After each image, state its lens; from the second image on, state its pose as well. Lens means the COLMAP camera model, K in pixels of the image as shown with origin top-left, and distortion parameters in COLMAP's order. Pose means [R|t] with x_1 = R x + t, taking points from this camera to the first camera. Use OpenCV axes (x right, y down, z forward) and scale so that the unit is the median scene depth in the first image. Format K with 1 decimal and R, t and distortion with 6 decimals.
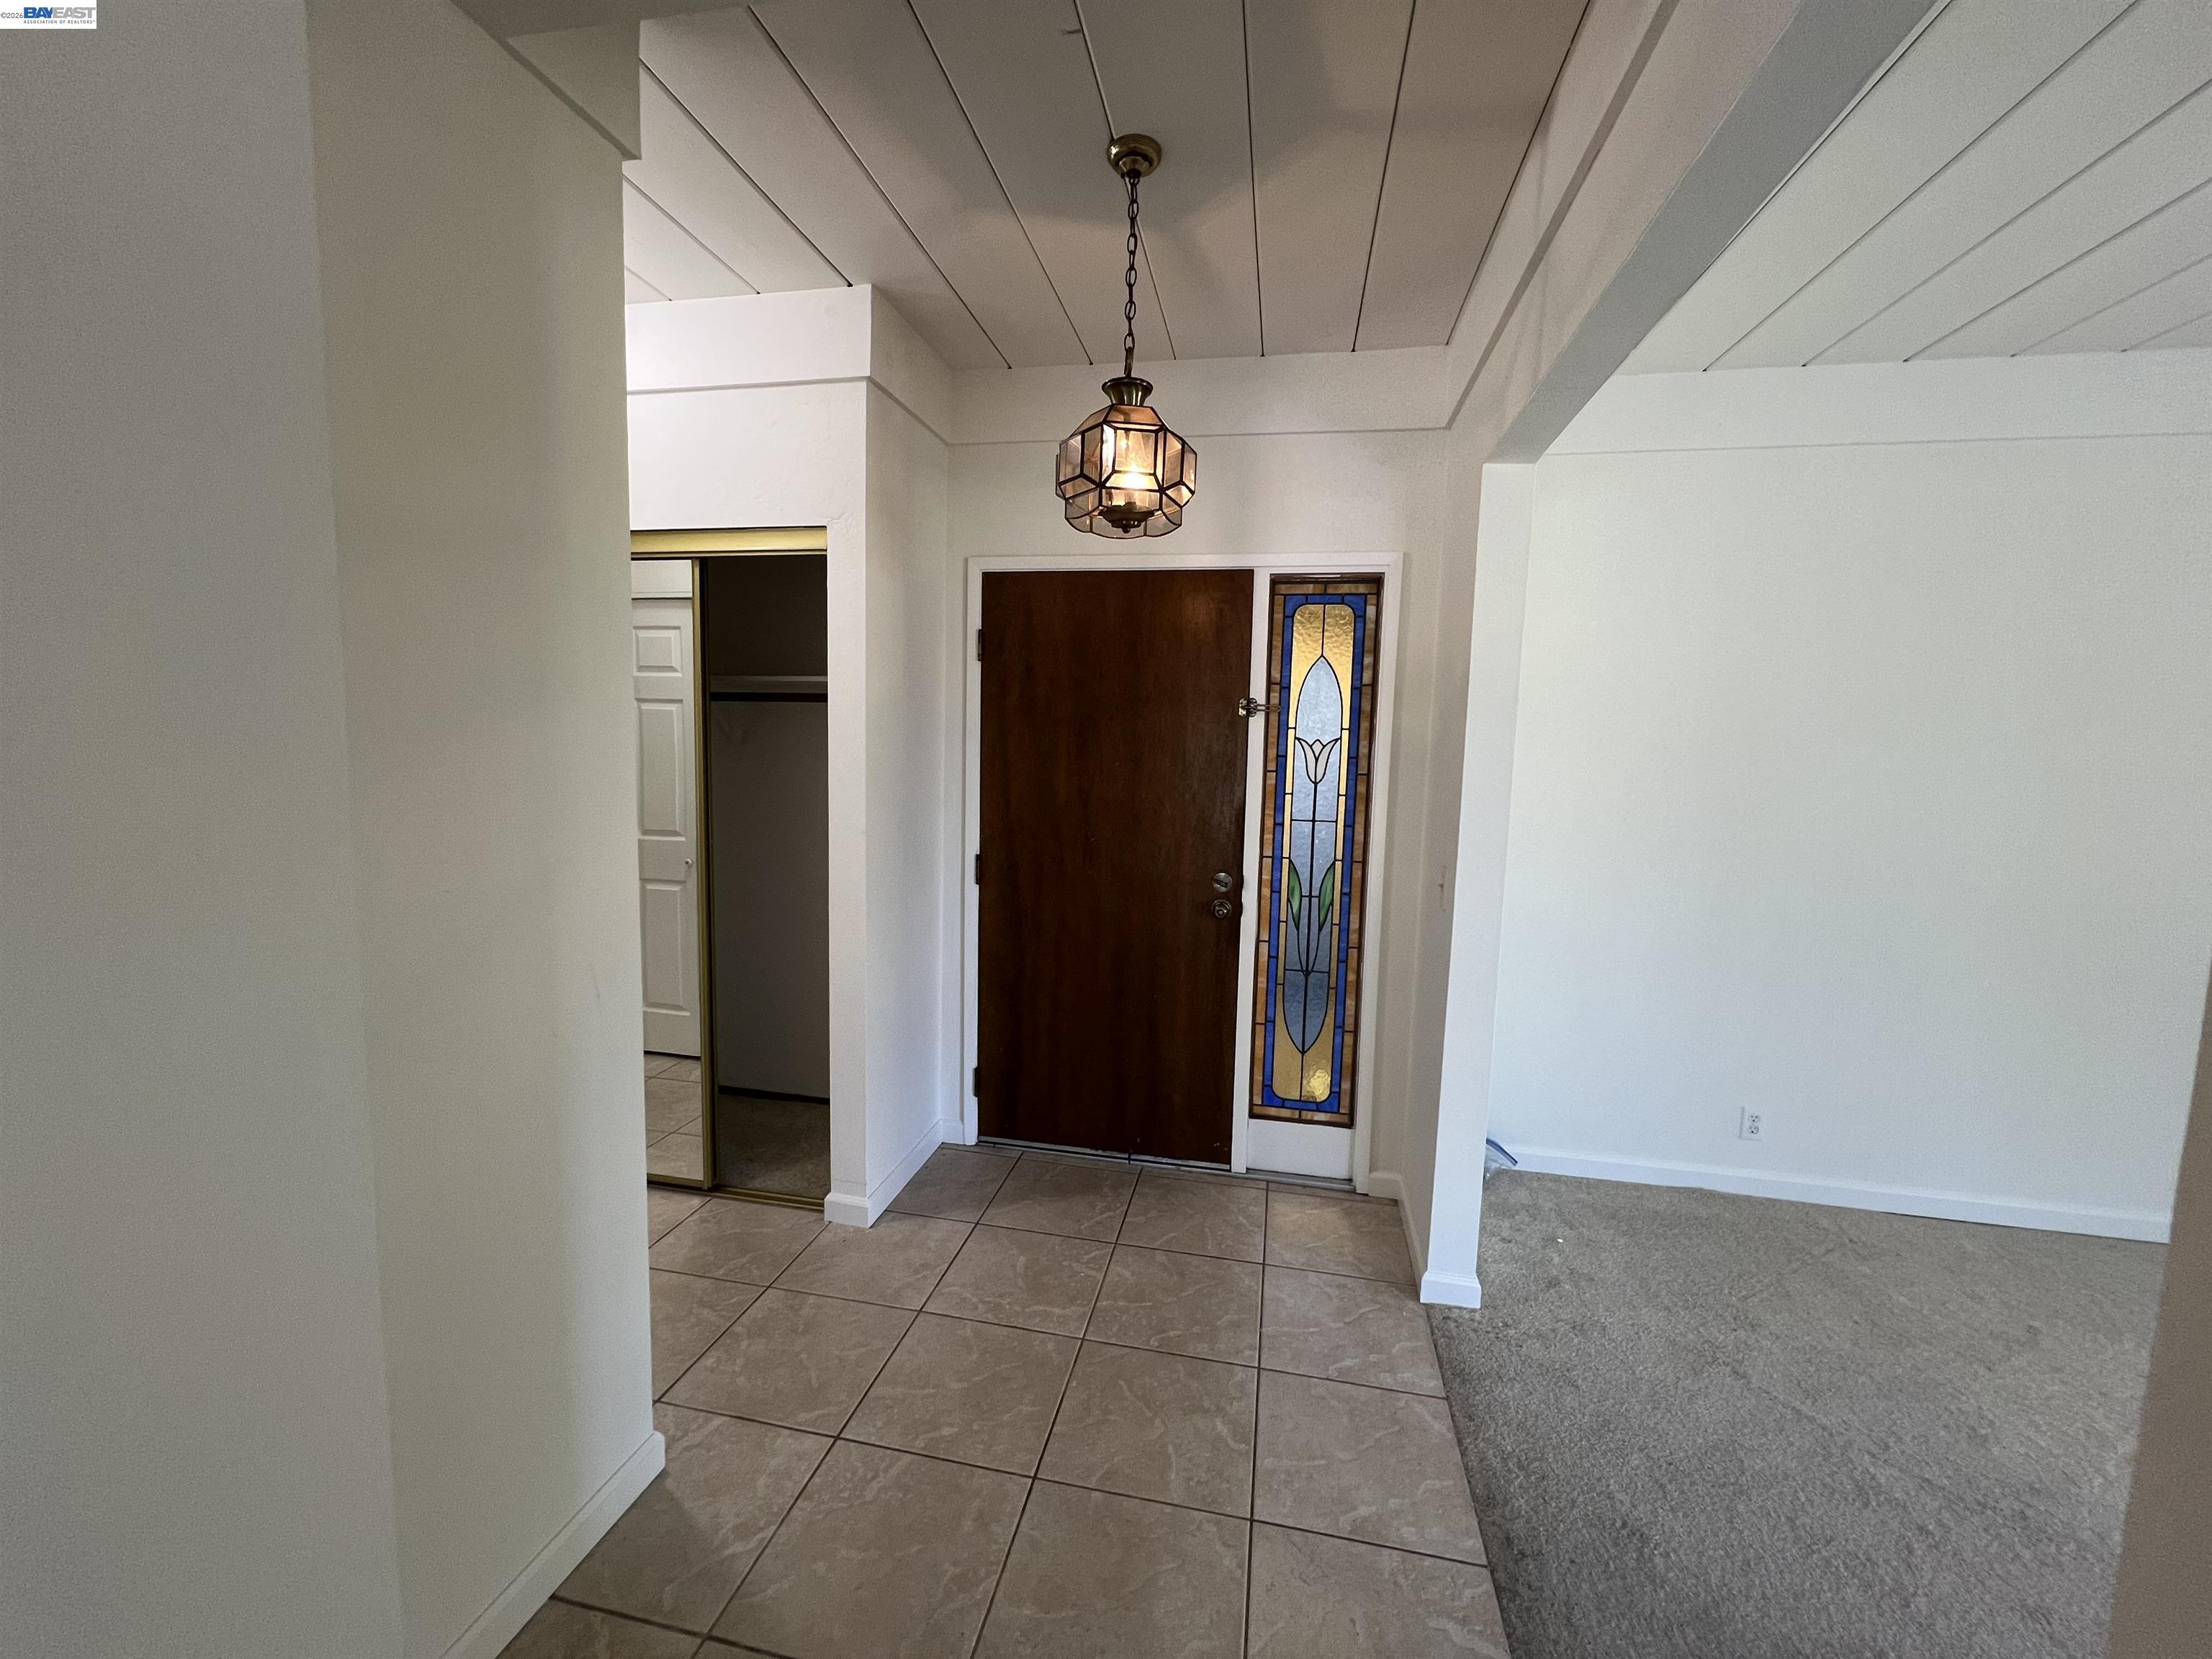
lens RADIAL K [[884.8, 0, 1110.9], [0, 884.8, 842.6], [0, 0, 1]] dist [-0.001162, -0.000110]
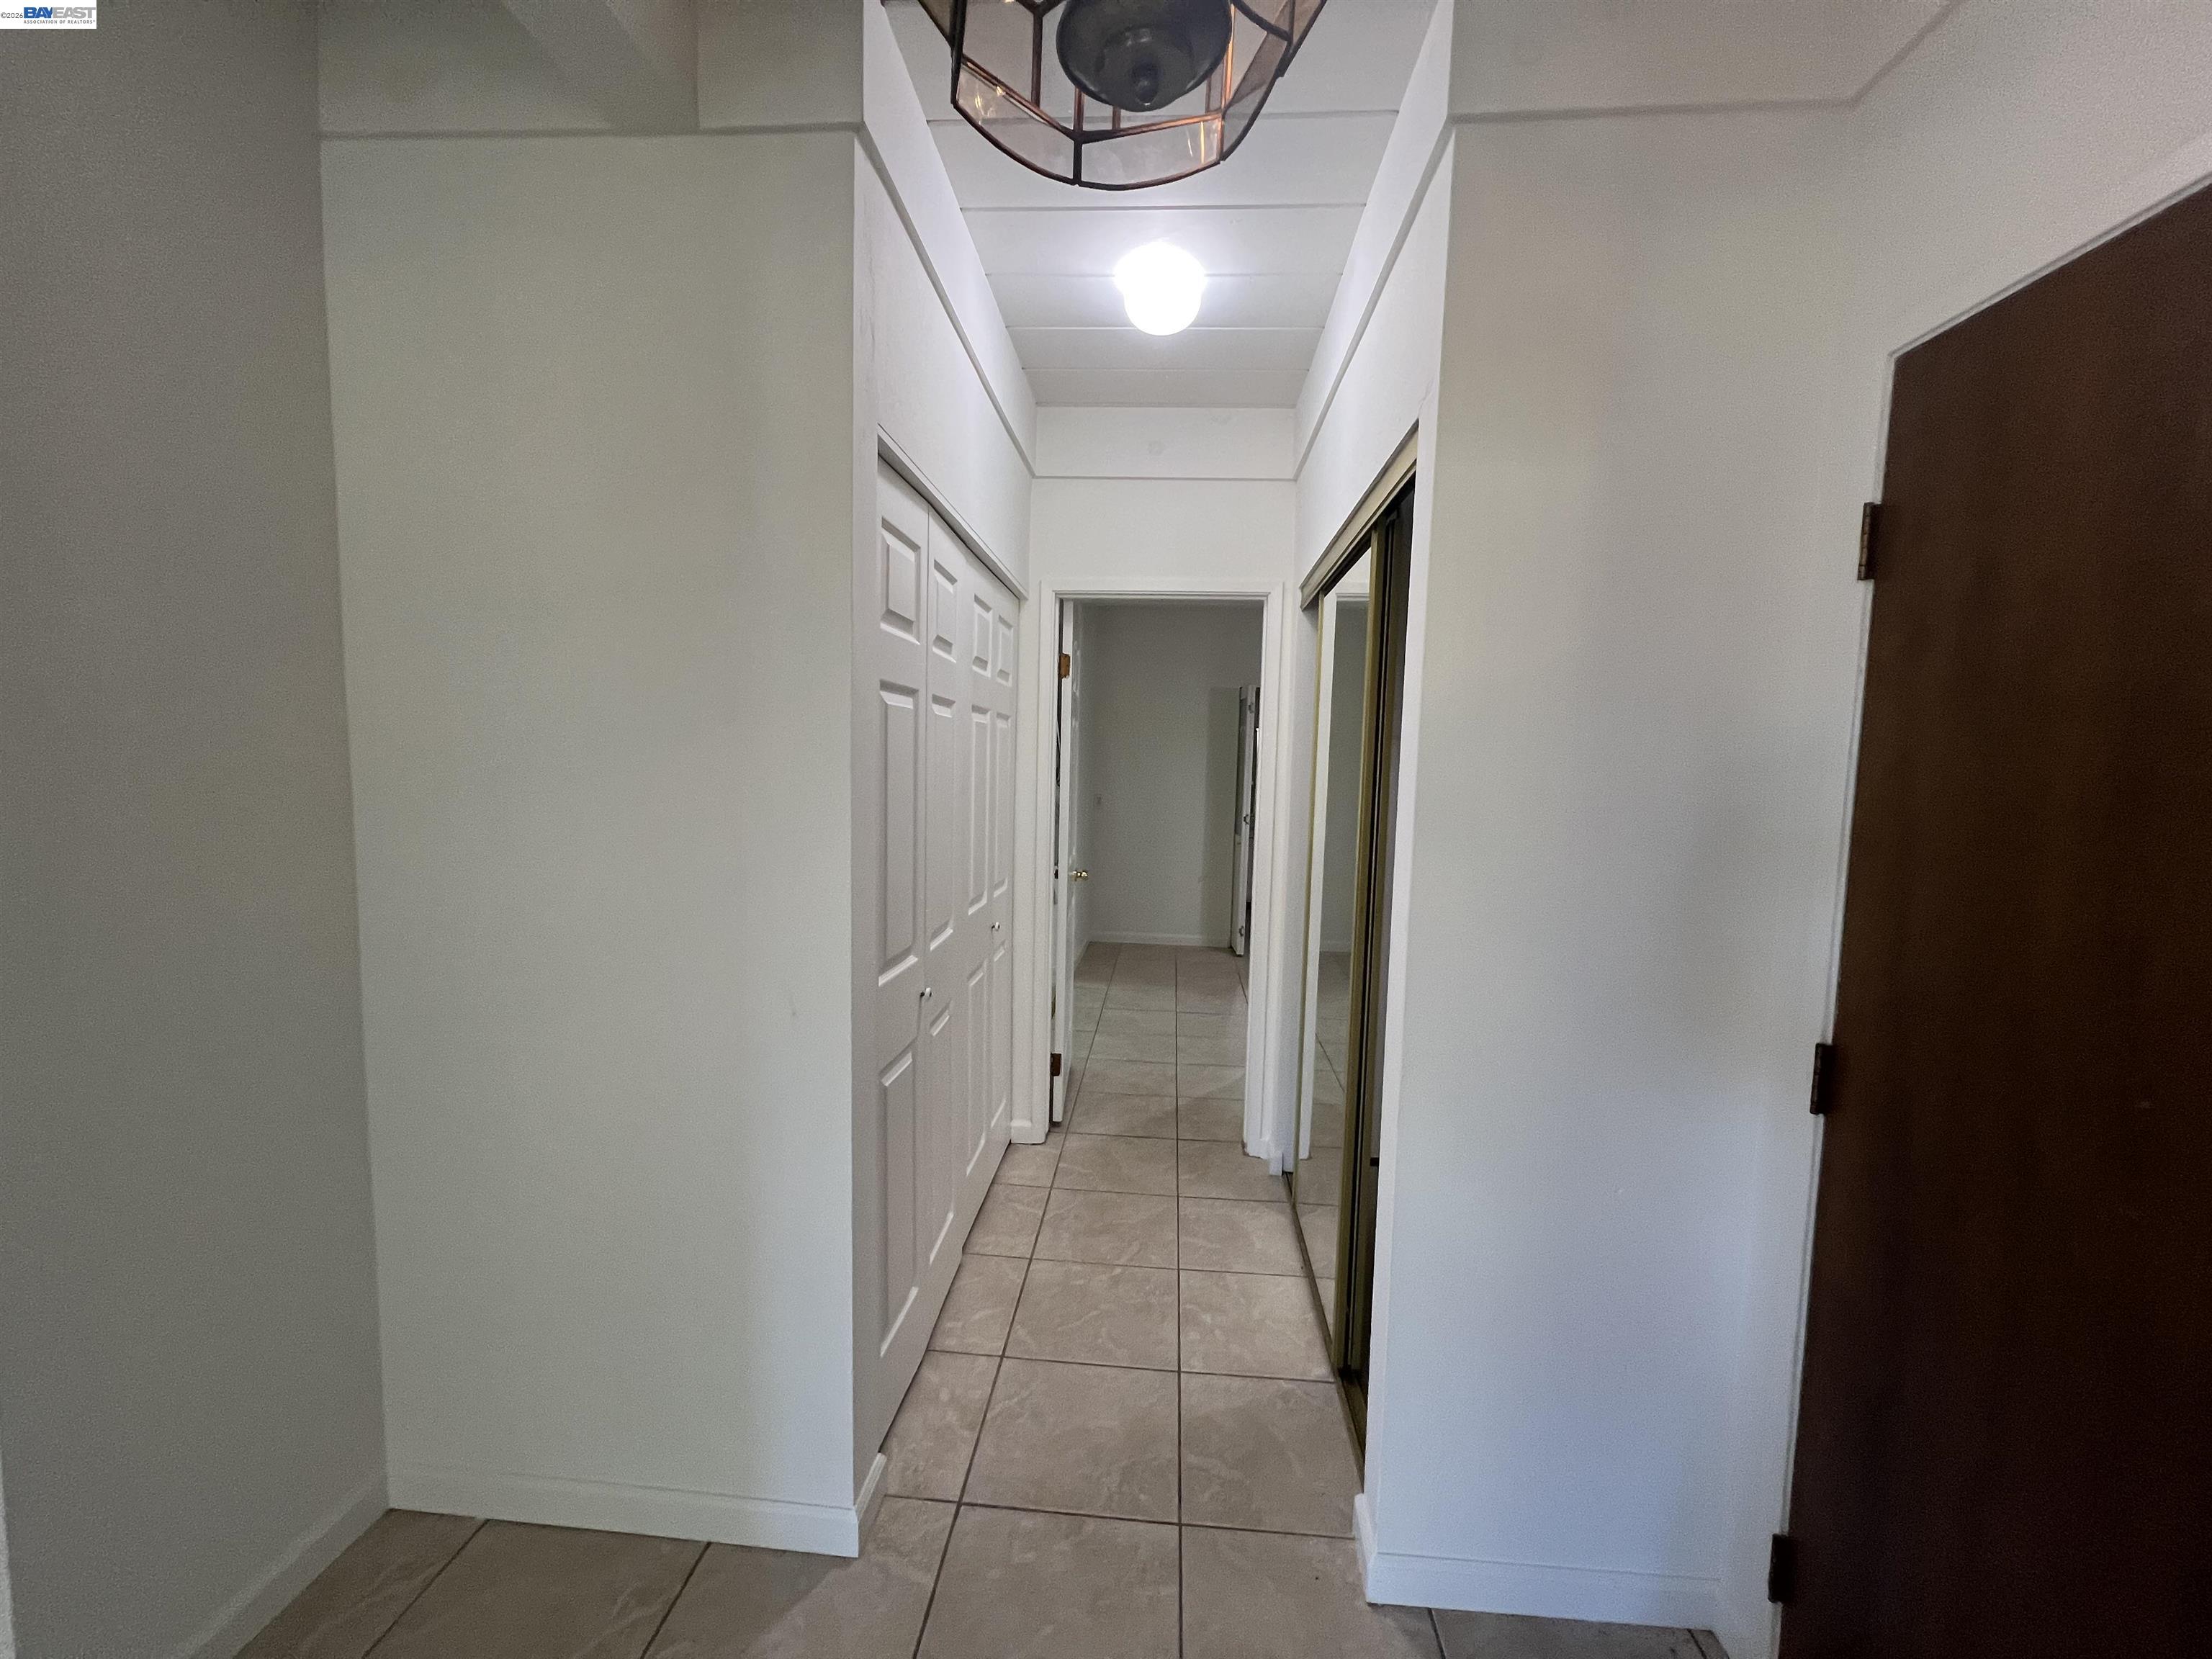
lens RADIAL K [[884.3, 0, 1109.4], [0, 884.3, 834.2], [0, 0, 1]] dist [0.000144, 0.000128]
pose [[0.113862, 0.055941, -0.991920, 0.242785], [-0.125263, 0.991254, 0.041524, -0.064684], [0.985568, 0.119522, 0.119874, 0.666036]]
